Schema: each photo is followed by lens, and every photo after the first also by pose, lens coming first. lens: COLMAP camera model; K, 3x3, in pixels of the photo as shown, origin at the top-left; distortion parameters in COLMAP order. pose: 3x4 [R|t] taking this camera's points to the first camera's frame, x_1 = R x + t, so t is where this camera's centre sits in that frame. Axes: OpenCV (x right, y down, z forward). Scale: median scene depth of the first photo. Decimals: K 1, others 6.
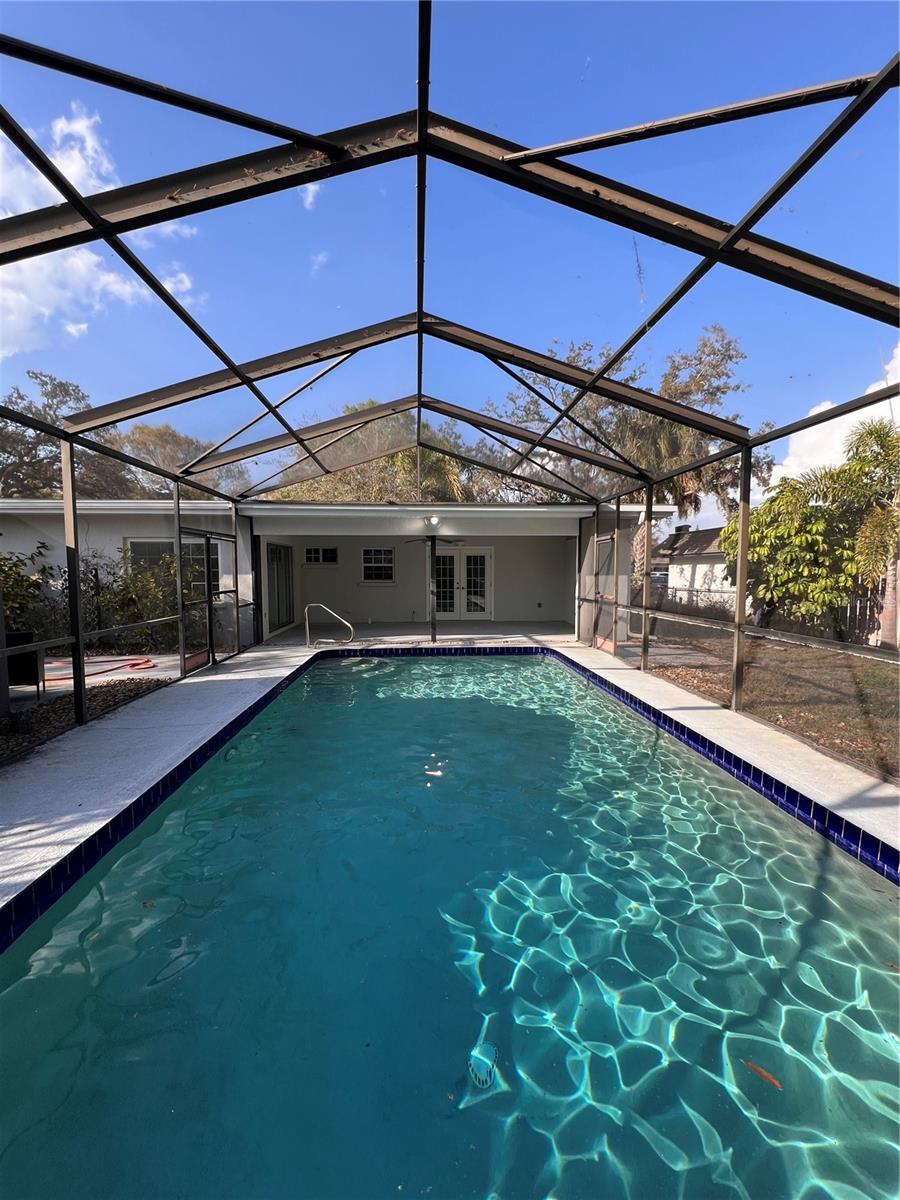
lens RADIAL K [[481.0, 0, 450.4], [0, 481.0, 606.1], [0, 0, 1]] dist [-0.001086, 0.001134]
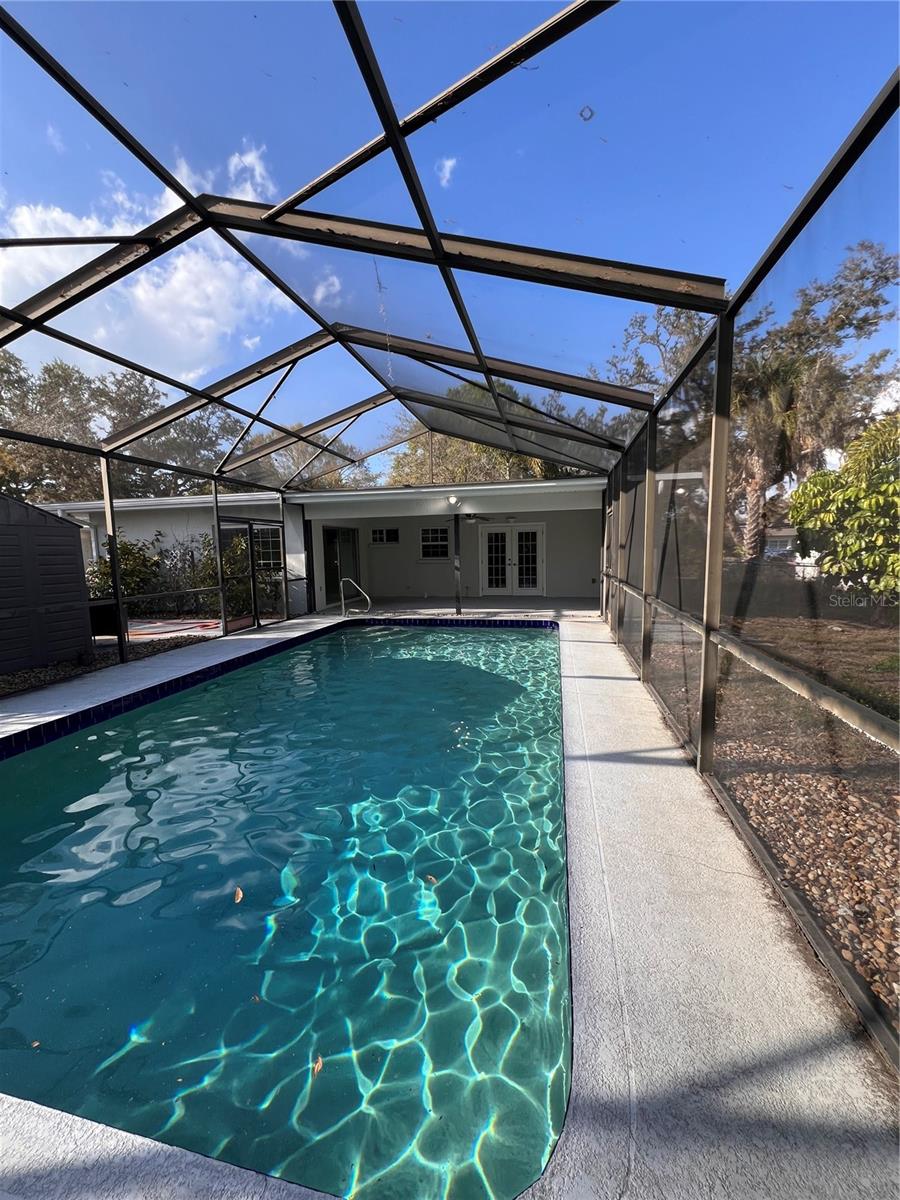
lens RADIAL K [[481.0, 0, 449.3], [0, 481.0, 607.3], [0, 0, 1]] dist [-0.001086, 0.001134]
pose [[0.961142, 0.015042, -0.275643, 0.252521], [-0.002131, 0.998889, 0.047080, 0.008784], [0.276045, -0.044663, 0.960107, -0.033713]]
